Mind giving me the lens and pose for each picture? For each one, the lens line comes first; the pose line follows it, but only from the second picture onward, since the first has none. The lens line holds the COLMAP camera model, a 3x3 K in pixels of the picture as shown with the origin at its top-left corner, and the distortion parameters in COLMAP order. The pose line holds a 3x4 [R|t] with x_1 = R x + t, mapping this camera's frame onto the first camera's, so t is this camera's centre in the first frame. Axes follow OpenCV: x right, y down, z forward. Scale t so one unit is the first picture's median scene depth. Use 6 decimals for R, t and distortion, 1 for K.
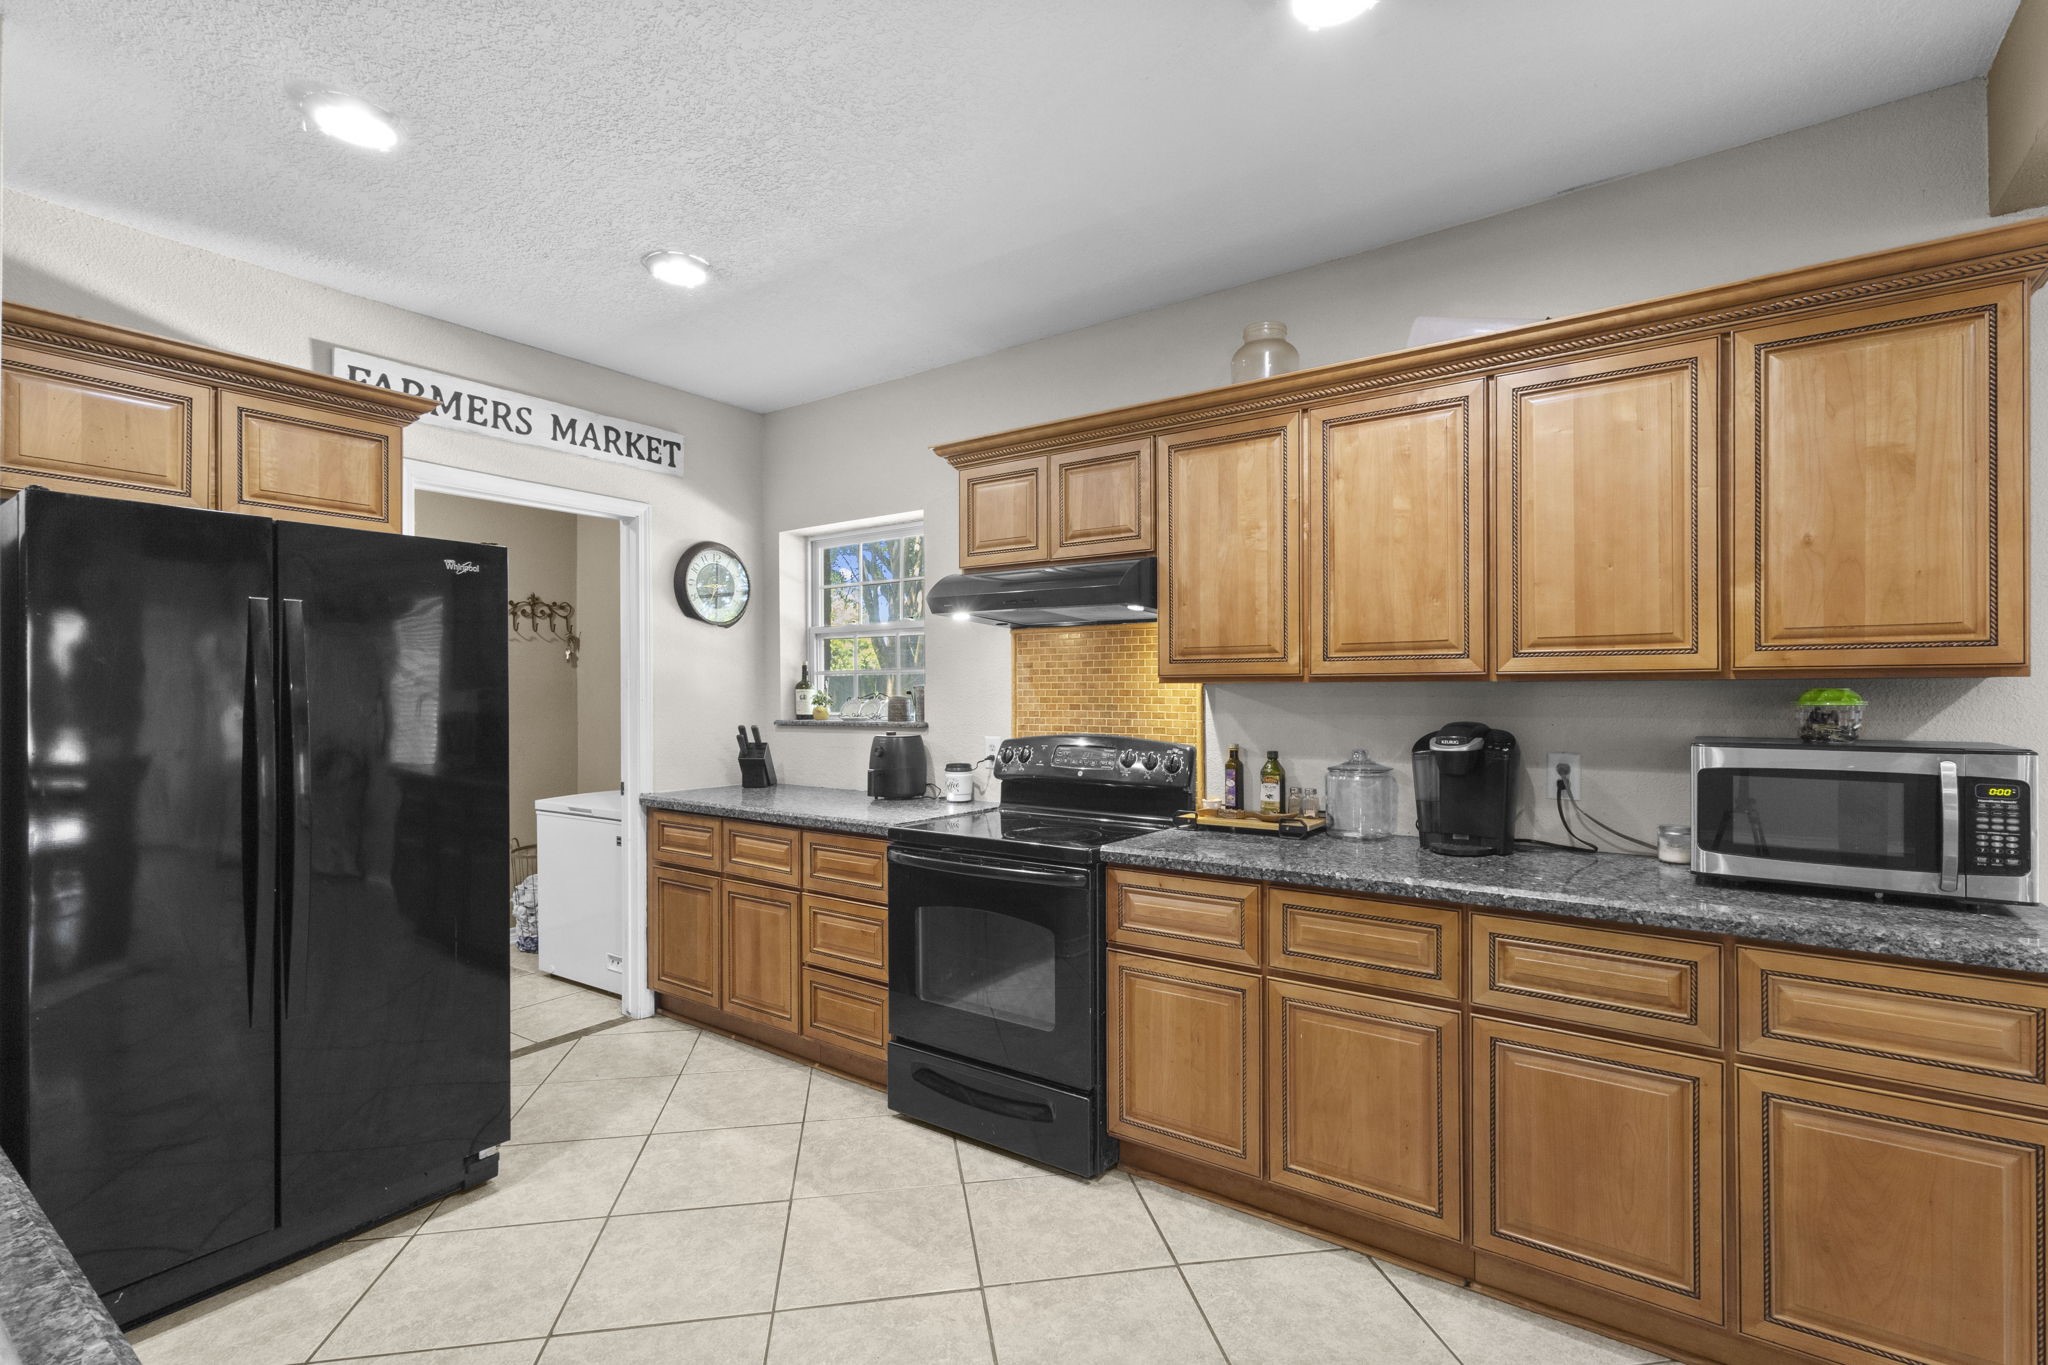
lens RADIAL K [[945.8, 0, 1024.6], [0, 945.8, 694.3], [0, 0, 1]] dist [0.001615, 0.002348]
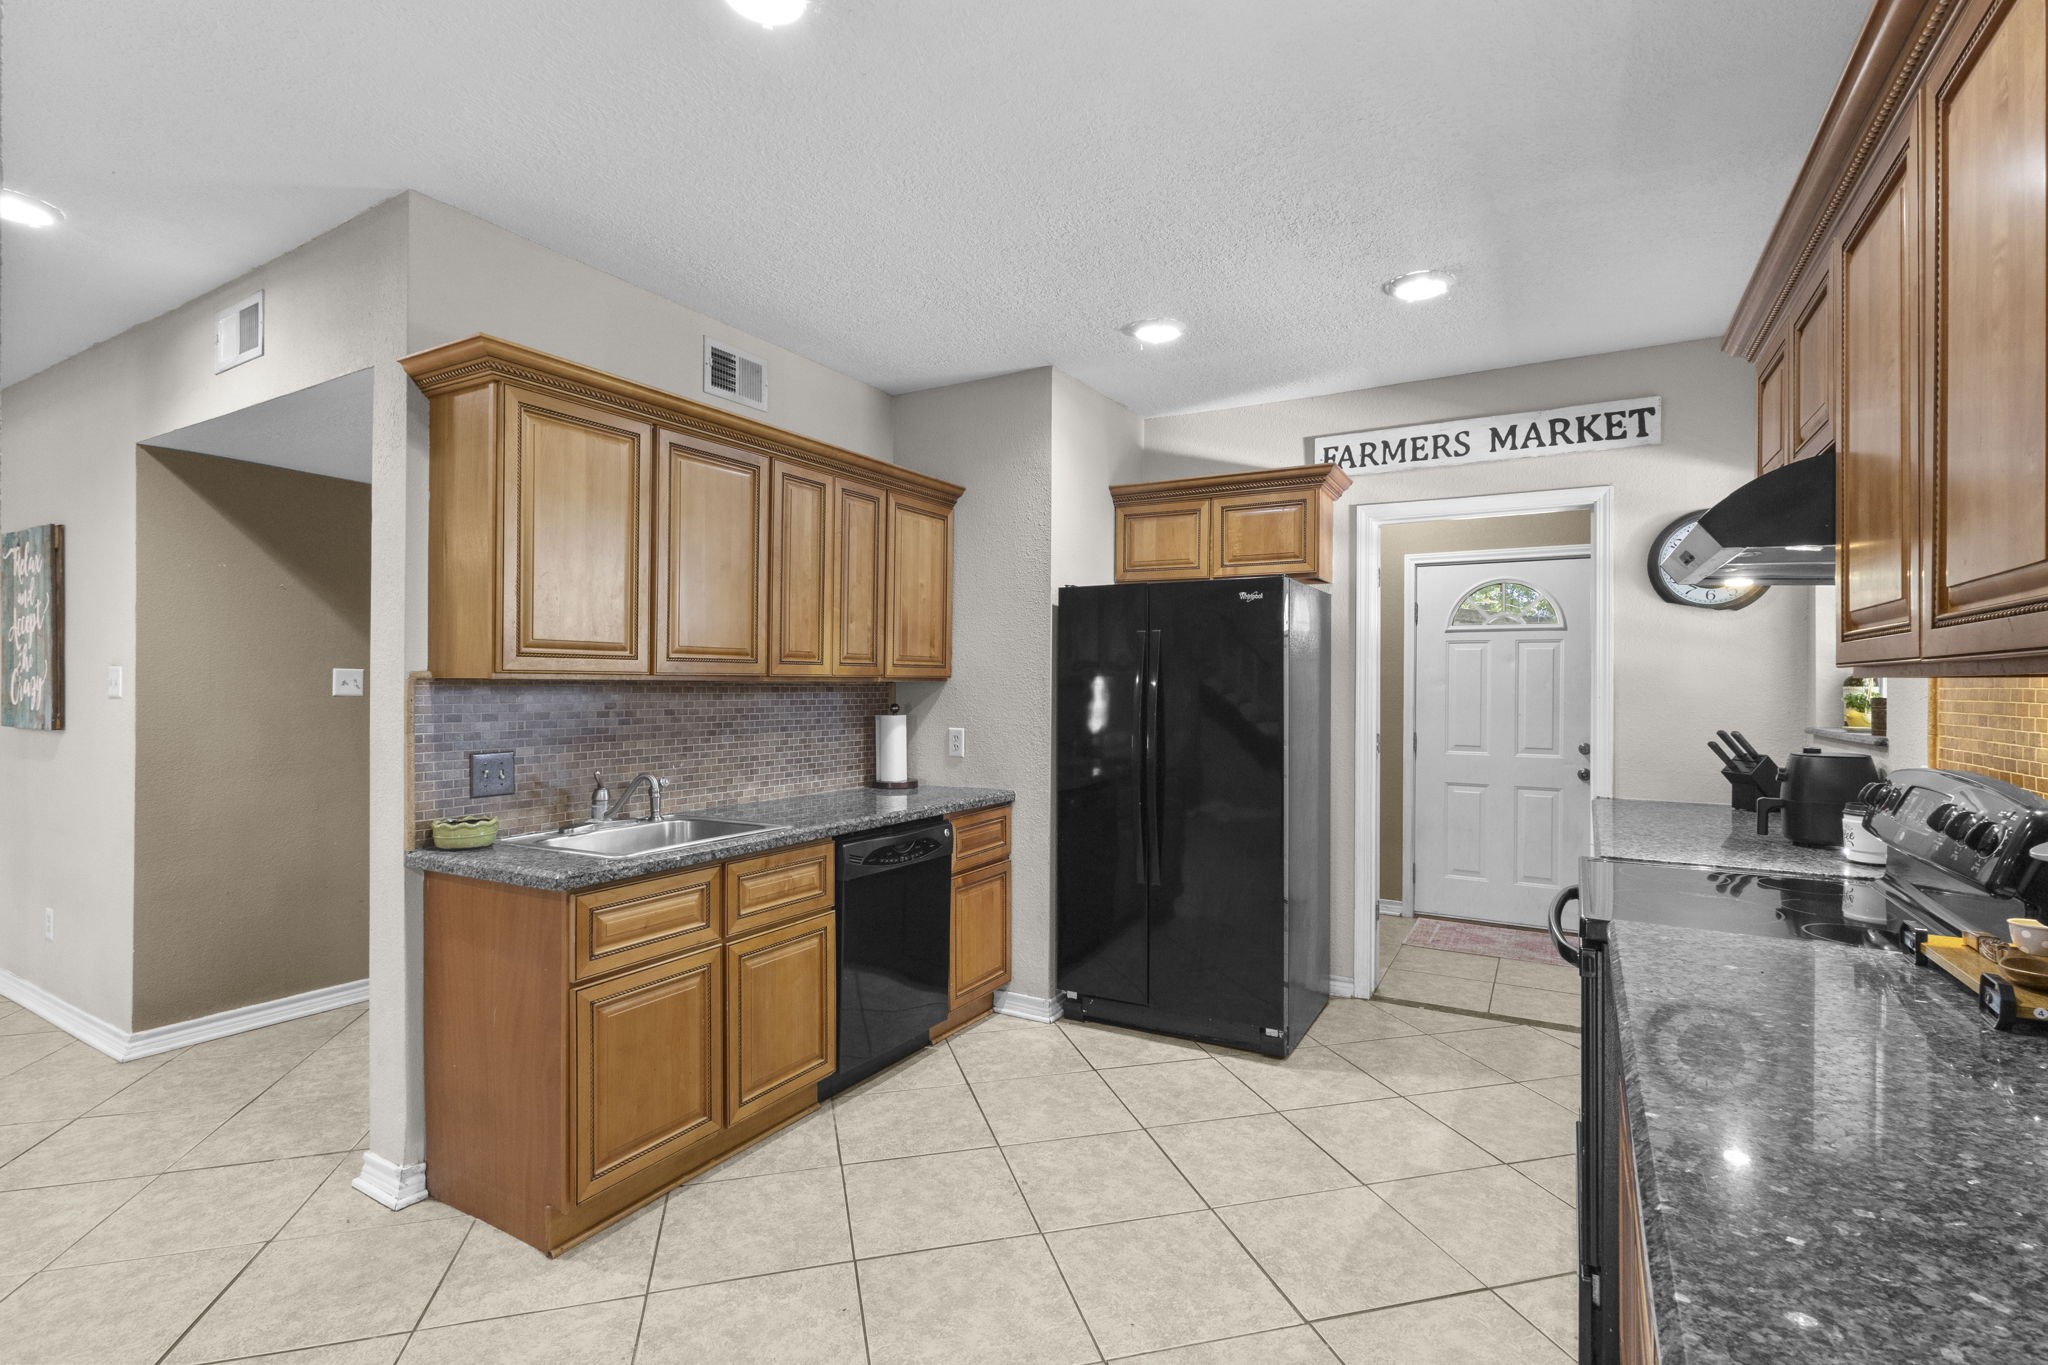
lens RADIAL K [[945.8, 0, 1023.9], [0, 945.8, 685.9], [0, 0, 1]] dist [0.001615, 0.002348]
pose [[0.098656, 0.004391, -0.995112, 0.608194], [-0.006963, 0.999969, 0.003722, -0.005462], [0.995097, 0.006562, 0.098683, 0.437871]]
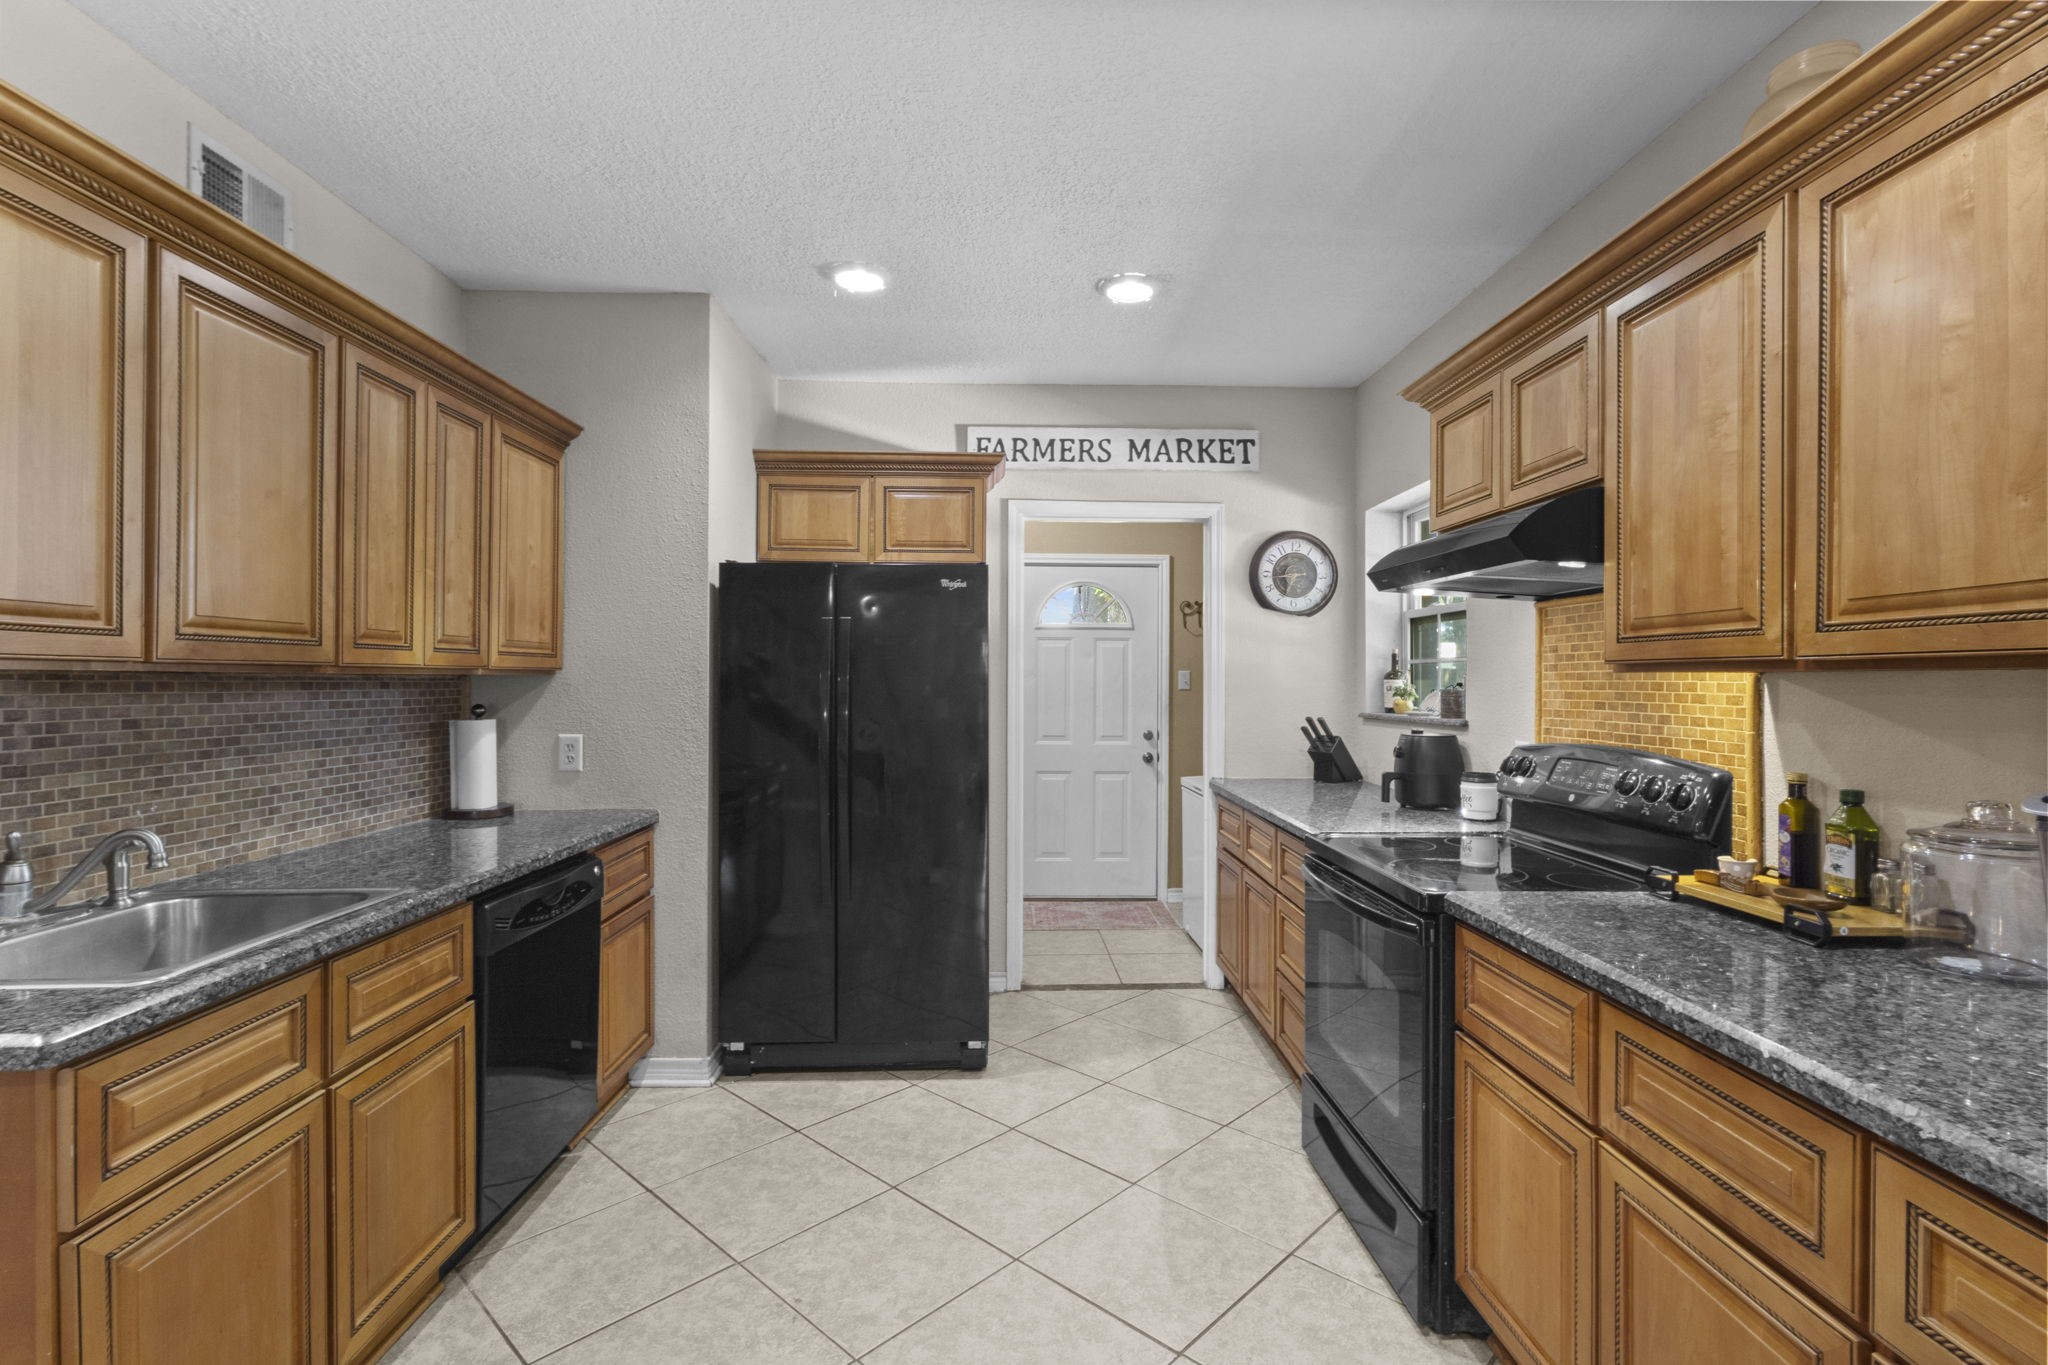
lens RADIAL K [[945.8, 0, 1022.6], [0, 945.8, 686.8], [0, 0, 1]] dist [0.001615, 0.002348]
pose [[0.604476, 0.009101, -0.796571, 0.400422], [-0.006525, 0.999958, 0.006473, -0.003008], [0.796597, 0.001285, 0.604510, 0.241668]]
